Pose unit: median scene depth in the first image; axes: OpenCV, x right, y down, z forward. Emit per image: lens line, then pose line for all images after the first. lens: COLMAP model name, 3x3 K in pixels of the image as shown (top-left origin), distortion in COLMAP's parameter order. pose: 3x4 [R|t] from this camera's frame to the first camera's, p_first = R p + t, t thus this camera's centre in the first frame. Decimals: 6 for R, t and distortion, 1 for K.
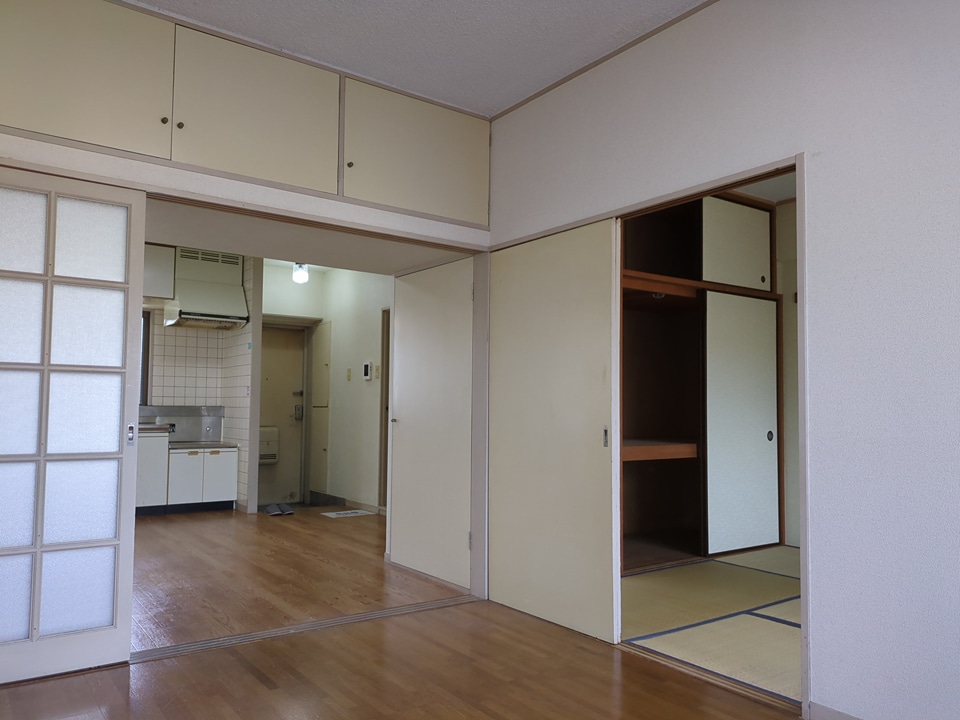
lens RADIAL K [[718.0, 0, 478.2], [0, 718.0, 369.6], [0, 0, 1]] dist [0.022777, -0.012720]
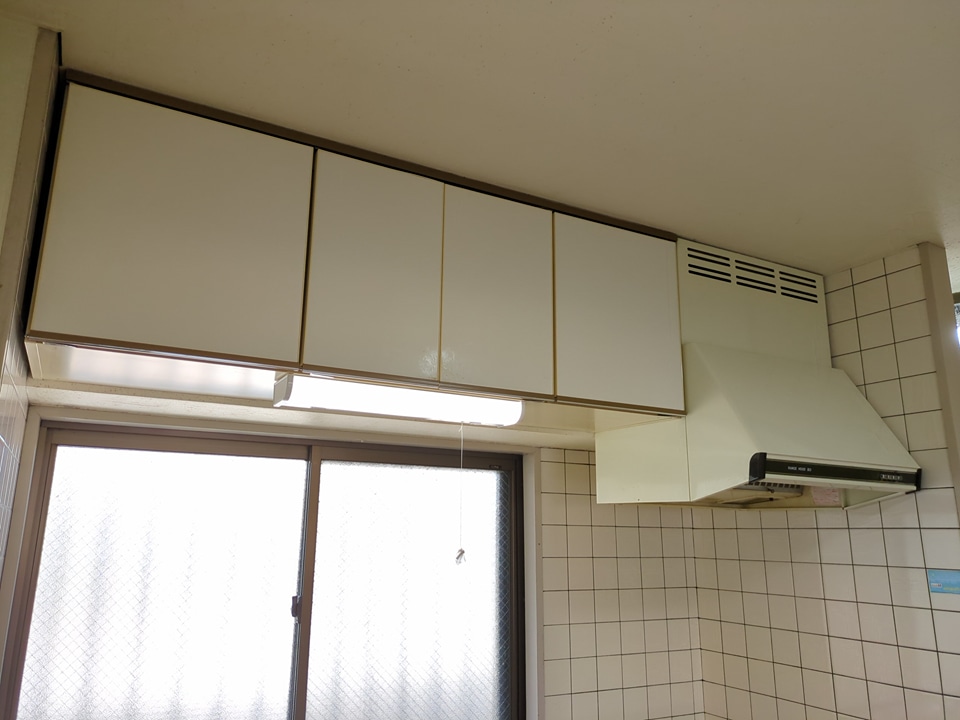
lens RADIAL K [[718.0, 0, 478.4], [0, 718.0, 360.3], [0, 0, 1]] dist [0.022777, -0.012720]
pose [[0.992094, -0.030501, -0.121733, -0.446092], [0.007935, 0.983320, -0.181713, -0.064763], [0.125245, 0.179311, 0.975788, 0.680548]]
